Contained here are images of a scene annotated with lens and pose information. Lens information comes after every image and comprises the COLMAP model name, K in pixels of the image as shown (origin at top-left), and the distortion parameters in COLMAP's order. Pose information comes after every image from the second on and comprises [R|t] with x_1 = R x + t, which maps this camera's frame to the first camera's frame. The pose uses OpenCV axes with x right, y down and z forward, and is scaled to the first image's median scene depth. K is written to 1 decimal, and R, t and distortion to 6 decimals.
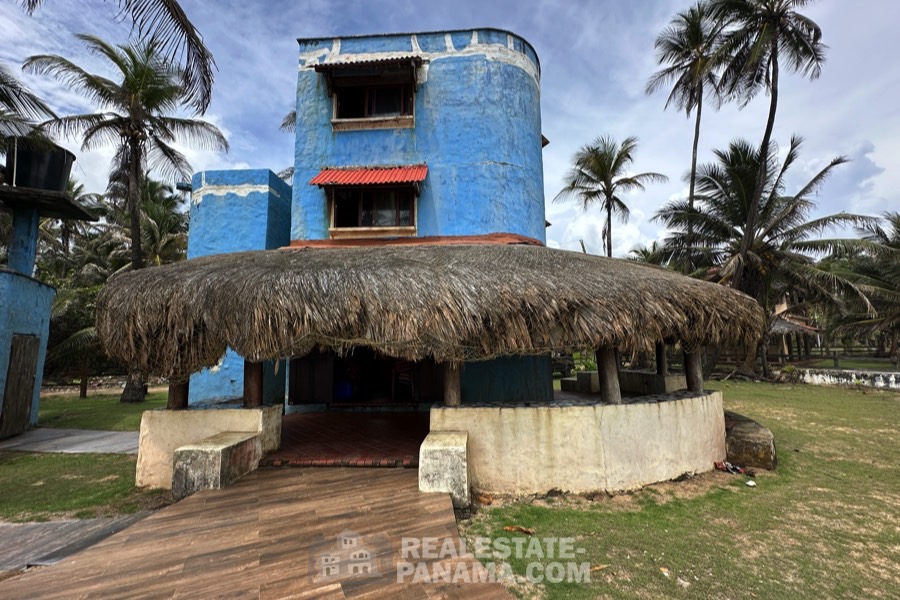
lens RADIAL K [[372.8, 0, 448.2], [0, 372.8, 300.4], [0, 0, 1]] dist [0.004203, -0.001165]
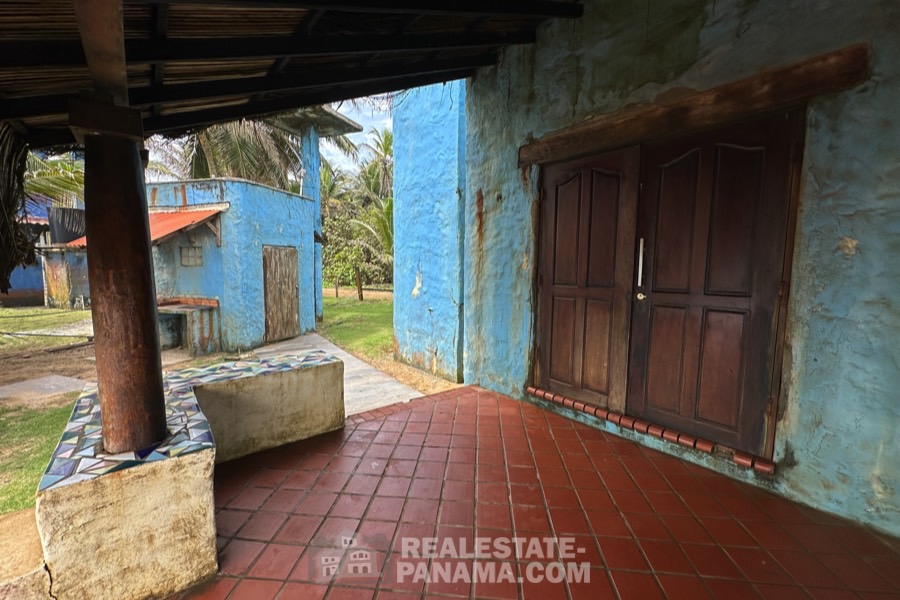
lens RADIAL K [[372.8, 0, 446.6], [0, 372.8, 301.7], [0, 0, 1]] dist [0.004203, -0.001165]
pose [[0.681855, 0.096861, -0.725046, -0.052810], [0.072783, 0.977292, 0.199007, 0.064359], [0.727857, -0.188465, 0.659321, 0.580697]]
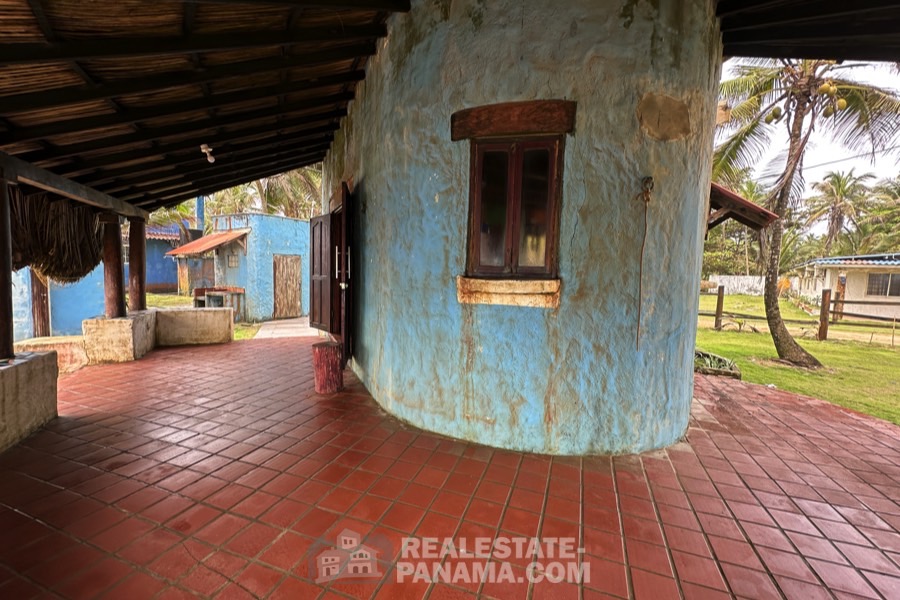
lens RADIAL K [[372.8, 0, 446.8], [0, 372.8, 301.6], [0, 0, 1]] dist [0.004203, -0.001165]
pose [[0.476455, 0.100339, -0.873455, 0.502267], [0.080720, 0.984278, 0.157101, 0.085177], [0.875486, -0.145357, 0.460865, 0.776661]]
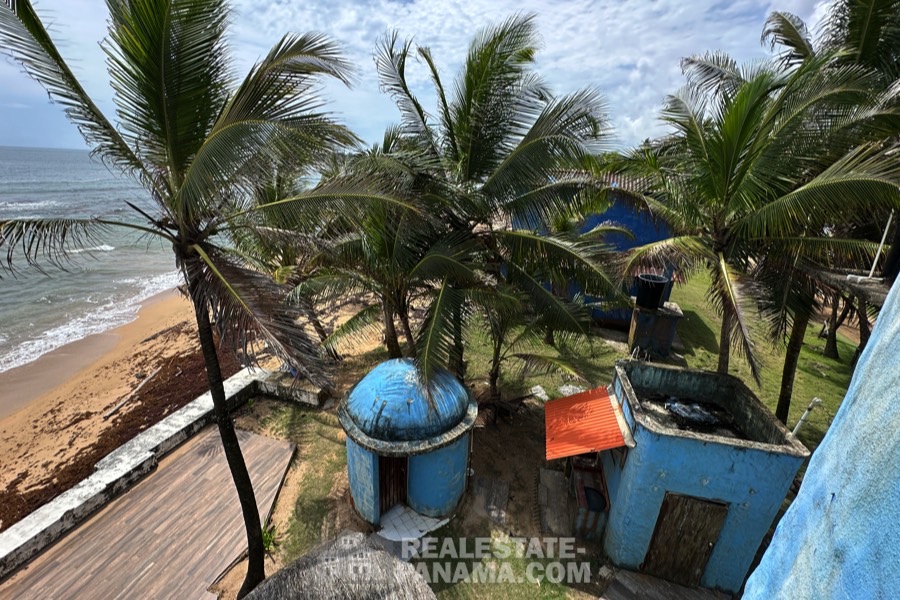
lens RADIAL K [[372.8, 0, 451.5], [0, 372.8, 298.3], [0, 0, 1]] dist [0.004203, -0.001165]
pose [[-0.671841, 0.228677, -0.704511, -0.273115], [0.053674, 0.963679, 0.261614, -0.526150], [0.738748, 0.137949, -0.659713, 1.000564]]
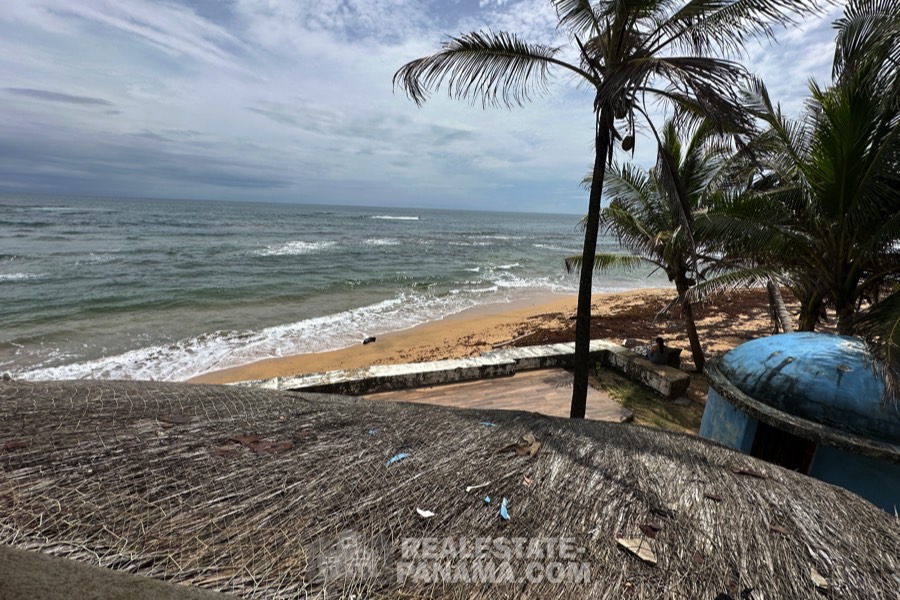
lens RADIAL K [[372.8, 0, 449.0], [0, 372.8, 302.7], [0, 0, 1]] dist [0.004203, -0.001165]
pose [[-0.992883, -0.049773, 0.108197, -0.258162], [-0.036268, 0.991696, 0.123384, -0.226458], [-0.113440, 0.118582, -0.986443, 0.969208]]
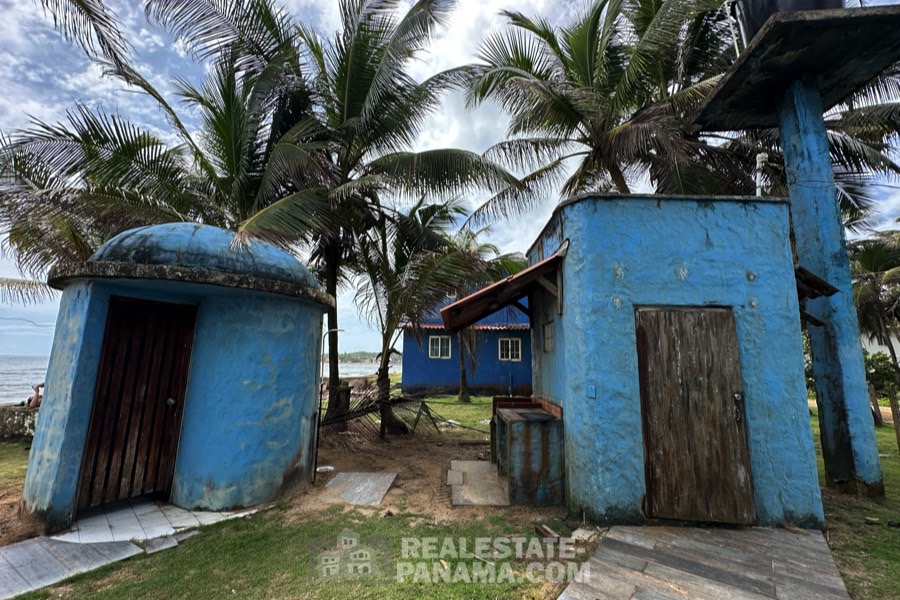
lens RADIAL K [[372.8, 0, 451.3], [0, 372.8, 298.8], [0, 0, 1]] dist [0.004203, -0.001165]
pose [[-0.505733, -0.139603, -0.851320, -0.516242], [0.101210, 0.970404, -0.219256, 0.146503], [0.856733, -0.197047, -0.476636, 0.902694]]
